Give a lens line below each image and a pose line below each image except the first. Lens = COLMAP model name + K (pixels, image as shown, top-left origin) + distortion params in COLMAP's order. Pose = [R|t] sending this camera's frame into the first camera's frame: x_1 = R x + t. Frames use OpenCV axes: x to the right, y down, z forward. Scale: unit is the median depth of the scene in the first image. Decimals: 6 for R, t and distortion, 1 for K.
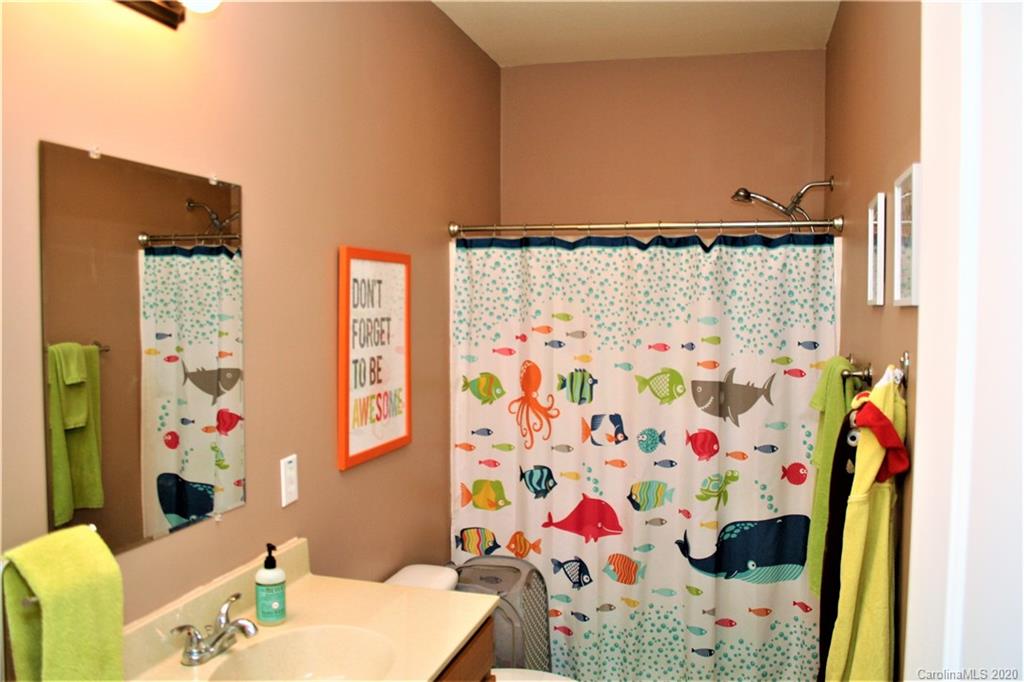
lens RADIAL K [[851.9, 0, 513.7], [0, 851.9, 338.1], [0, 0, 1]] dist [-0.147259, 0.118634]
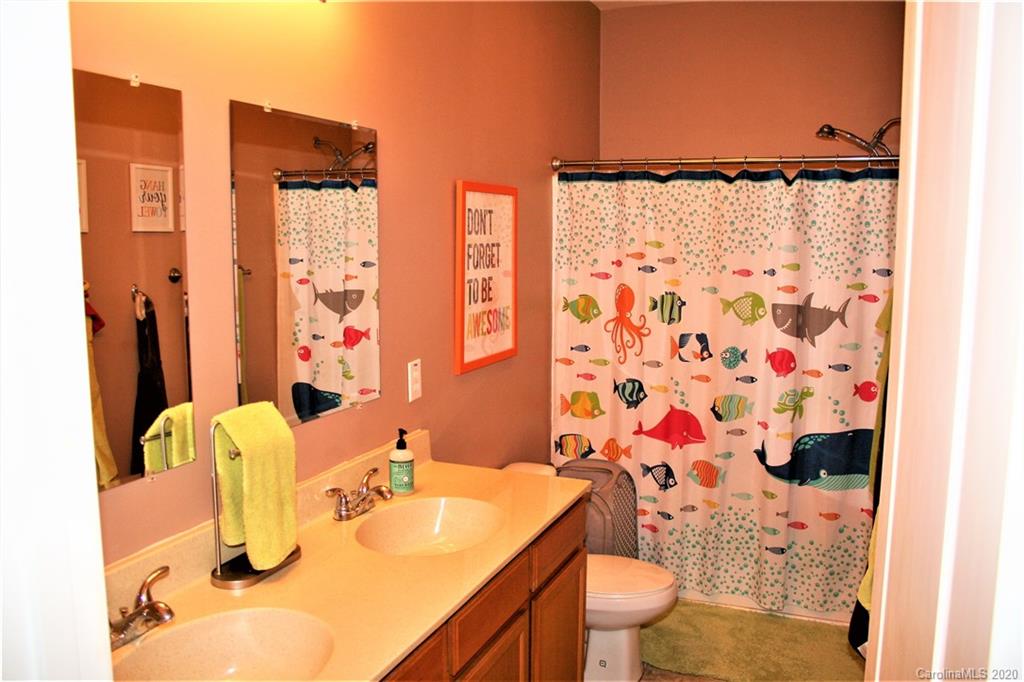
lens RADIAL K [[851.9, 0, 517.3], [0, 851.9, 345.7], [0, 0, 1]] dist [-0.147259, 0.118634]
pose [[0.993316, 0.016010, -0.114308, 0.008336], [-0.005843, 0.996038, 0.088732, 0.009524], [0.115276, -0.087471, 0.989475, -0.112702]]
